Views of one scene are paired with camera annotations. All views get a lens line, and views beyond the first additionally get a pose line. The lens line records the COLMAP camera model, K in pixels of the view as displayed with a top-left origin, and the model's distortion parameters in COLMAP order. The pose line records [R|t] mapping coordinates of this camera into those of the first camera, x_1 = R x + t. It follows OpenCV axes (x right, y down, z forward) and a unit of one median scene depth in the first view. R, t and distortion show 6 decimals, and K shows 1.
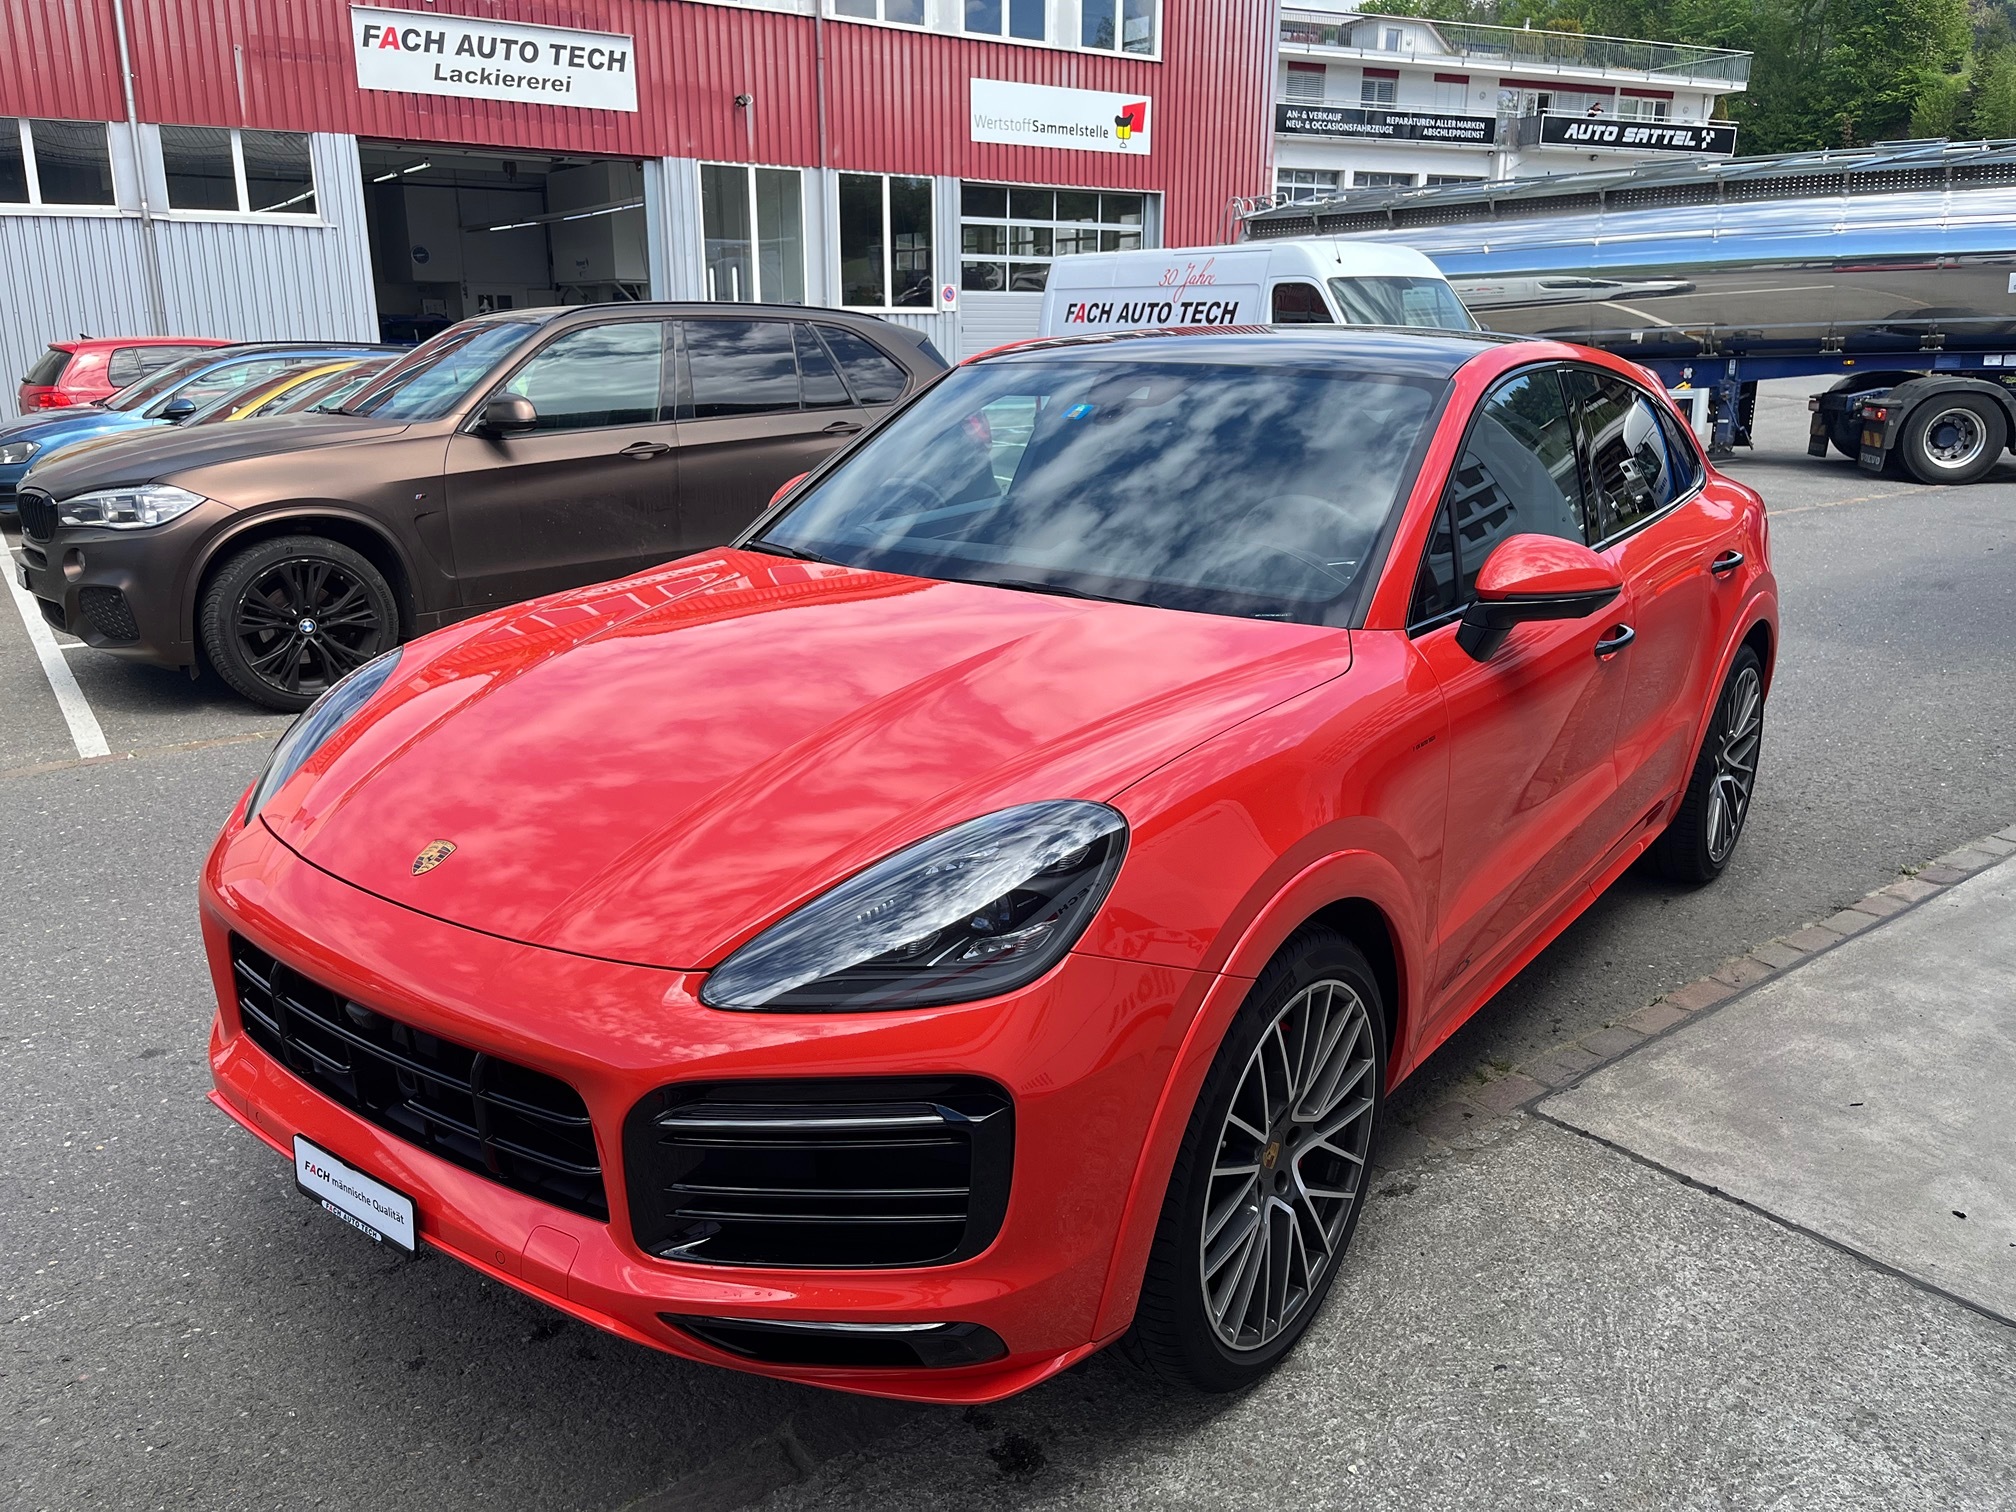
lens RADIAL K [[1534.9, 0, 1013.4], [0, 1534.9, 746.1], [0, 0, 1]] dist [0.063257, -0.108318]
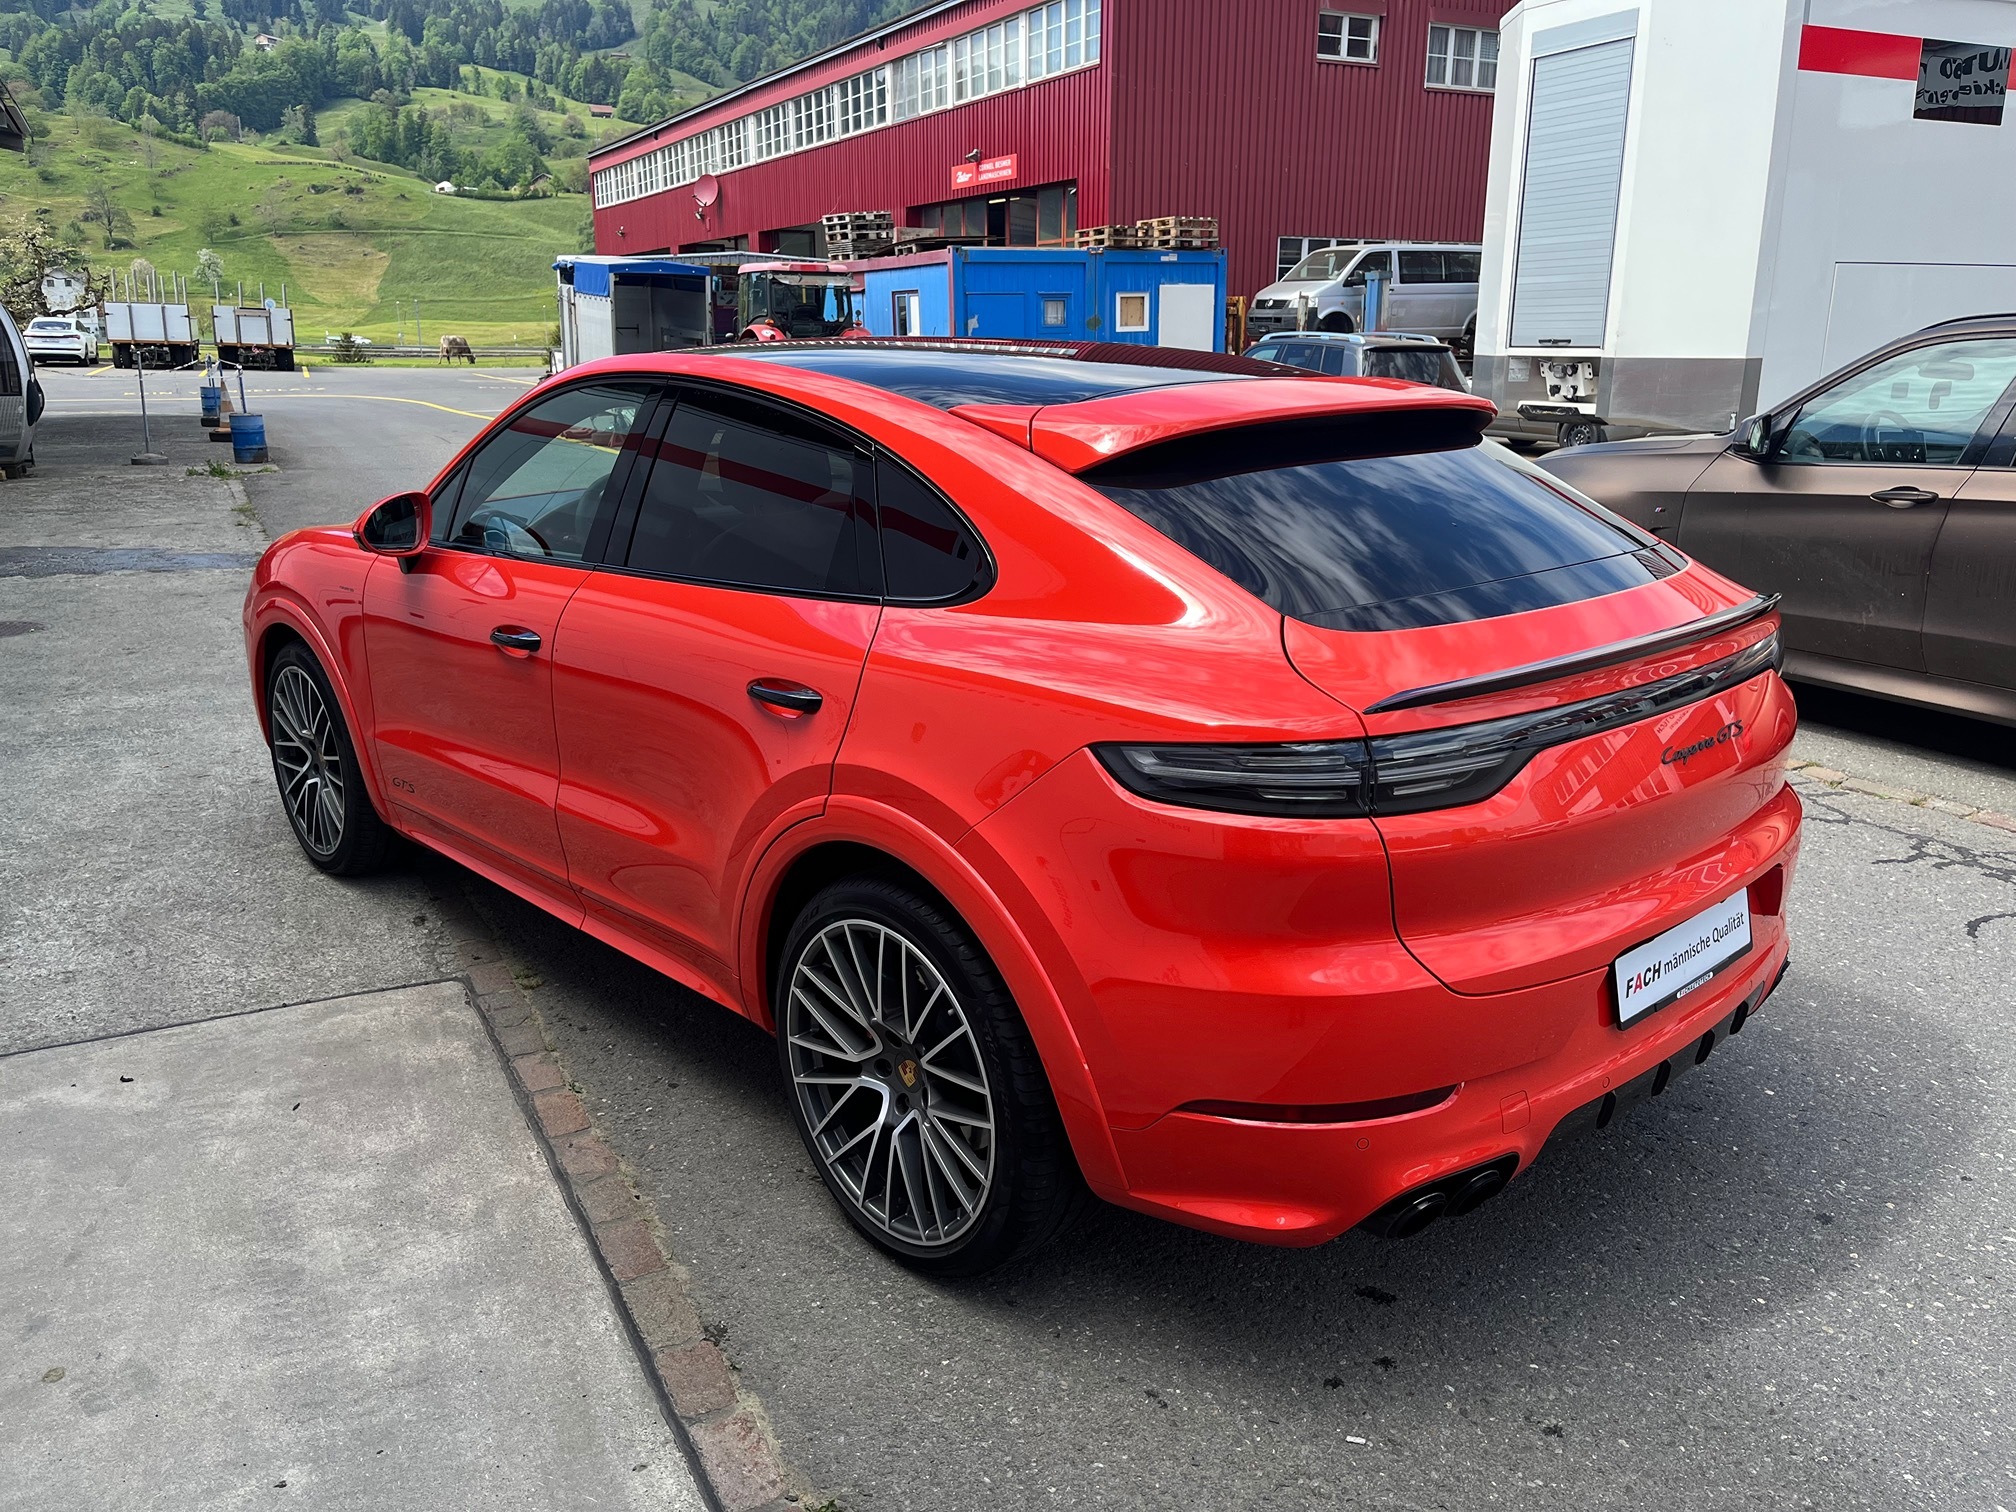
lens RADIAL K [[1570.7, 0, 1008.0], [0, 1570.7, 756.0], [0, 0, 1]] dist [-0.007475, 0.002779]
pose [[-0.184761, 0.254375, -0.949293, 1.232509], [-0.265665, 0.917035, 0.297438, -0.360417], [0.946195, 0.307149, -0.101854, 1.328817]]
